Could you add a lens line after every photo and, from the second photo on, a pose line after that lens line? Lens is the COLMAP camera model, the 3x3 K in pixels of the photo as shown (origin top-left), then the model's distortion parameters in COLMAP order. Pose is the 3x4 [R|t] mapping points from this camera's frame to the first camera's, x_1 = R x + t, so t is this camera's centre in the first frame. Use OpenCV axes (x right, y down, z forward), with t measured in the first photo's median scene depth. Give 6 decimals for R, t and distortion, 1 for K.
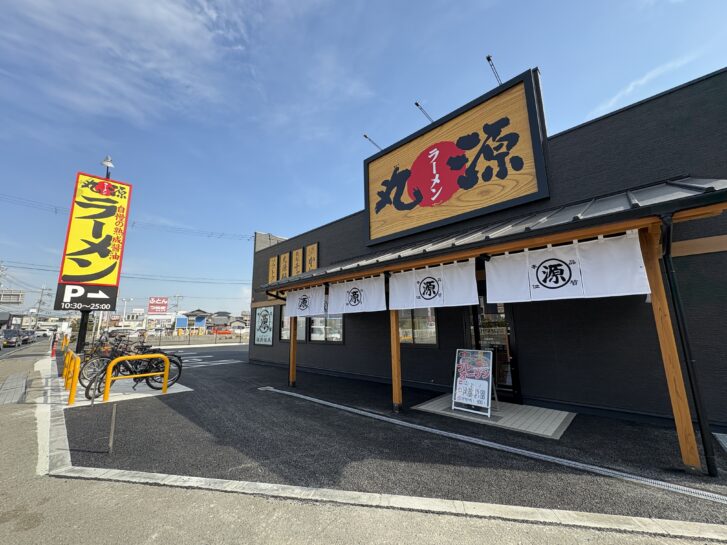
lens RADIAL K [[293.7, 0, 363.5], [0, 293.7, 272.5], [0, 0, 1]] dist [0.001858, 0.000210]
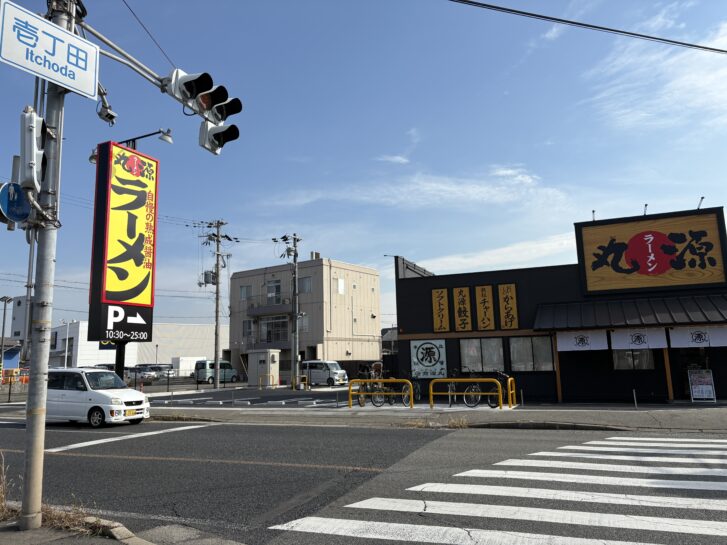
lens RADIAL K [[549.7, 0, 363.5], [0, 549.7, 272.5], [0, 0, 1]] dist [0.024141, -0.003689]
pose [[0.928359, 0.049905, 0.368320, -1.774658], [-0.055881, 0.998422, 0.005569, -0.148707], [-0.367461, -0.025753, 0.929682, -0.875376]]
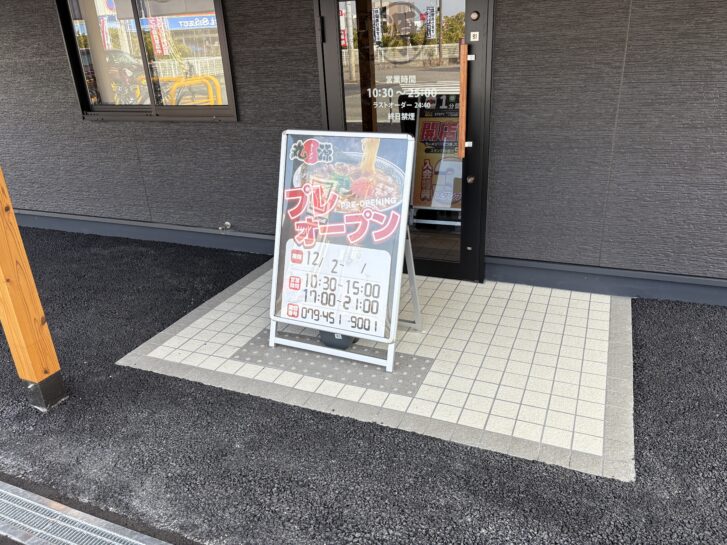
lens RADIAL K [[549.7, 0, 363.5], [0, 549.7, 272.5], [0, 0, 1]] dist [0.024141, -0.003689]
pose [[0.940383, -0.157297, 0.301557, 0.138884], [-0.030508, 0.844046, 0.535403, 0.068613], [-0.338745, -0.512684, 0.788928, 0.342159]]
